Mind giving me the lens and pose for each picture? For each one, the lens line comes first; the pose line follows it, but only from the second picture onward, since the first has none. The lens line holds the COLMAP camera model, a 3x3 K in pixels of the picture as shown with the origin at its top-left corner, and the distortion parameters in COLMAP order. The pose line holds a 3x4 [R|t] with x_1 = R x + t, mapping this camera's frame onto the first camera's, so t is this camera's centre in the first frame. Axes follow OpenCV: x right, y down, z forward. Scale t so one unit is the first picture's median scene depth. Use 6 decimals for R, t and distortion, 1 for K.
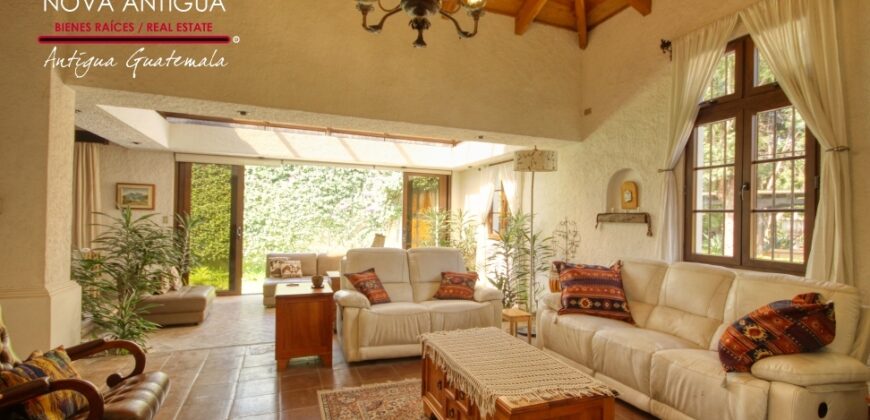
lens RADIAL K [[399.5, 0, 437.9], [0, 399.5, 215.8], [0, 0, 1]] dist [0.002135, -0.001974]
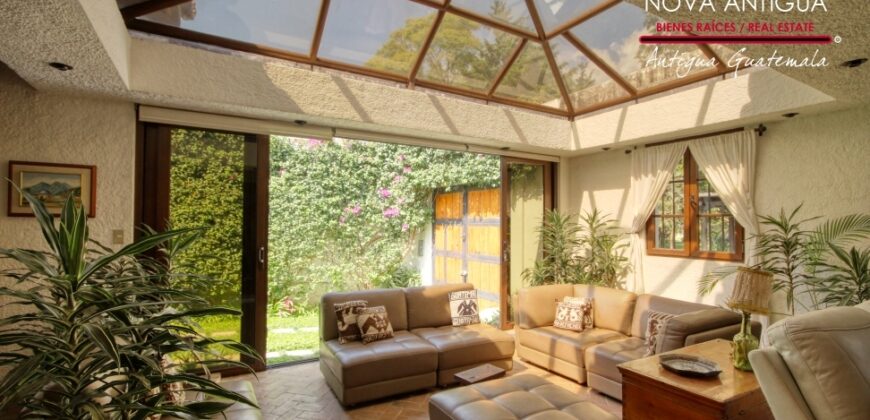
lens RADIAL K [[399.5, 0, 433.3], [0, 399.5, 216.9], [0, 0, 1]] dist [0.002135, -0.001974]
pose [[0.989584, -0.010678, 0.143558, -0.298189], [0.012083, 0.999887, -0.008913, -0.004341], [-0.143447, 0.010555, 0.989602, 0.367025]]
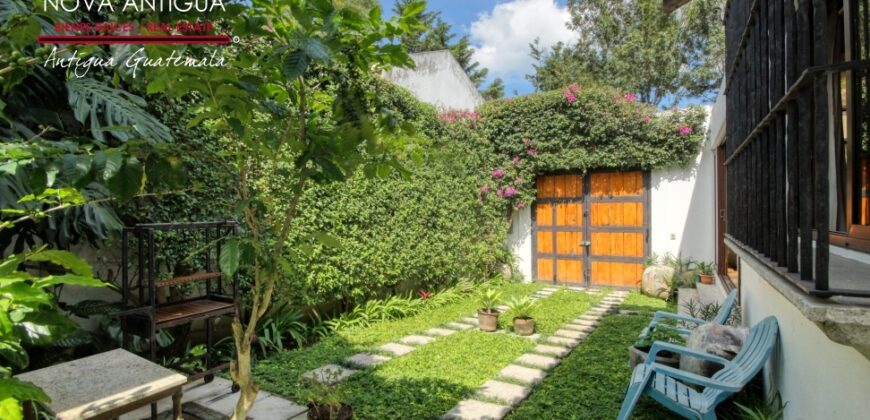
lens RADIAL K [[399.5, 0, 434.4], [0, 399.5, 213.8], [0, 0, 1]] dist [0.002135, -0.001974]
pose [[0.803356, -0.030231, 0.594731, -1.168684], [0.024628, 0.999543, 0.017541, 0.009909], [-0.594990, 0.000555, 0.803733, 0.683566]]
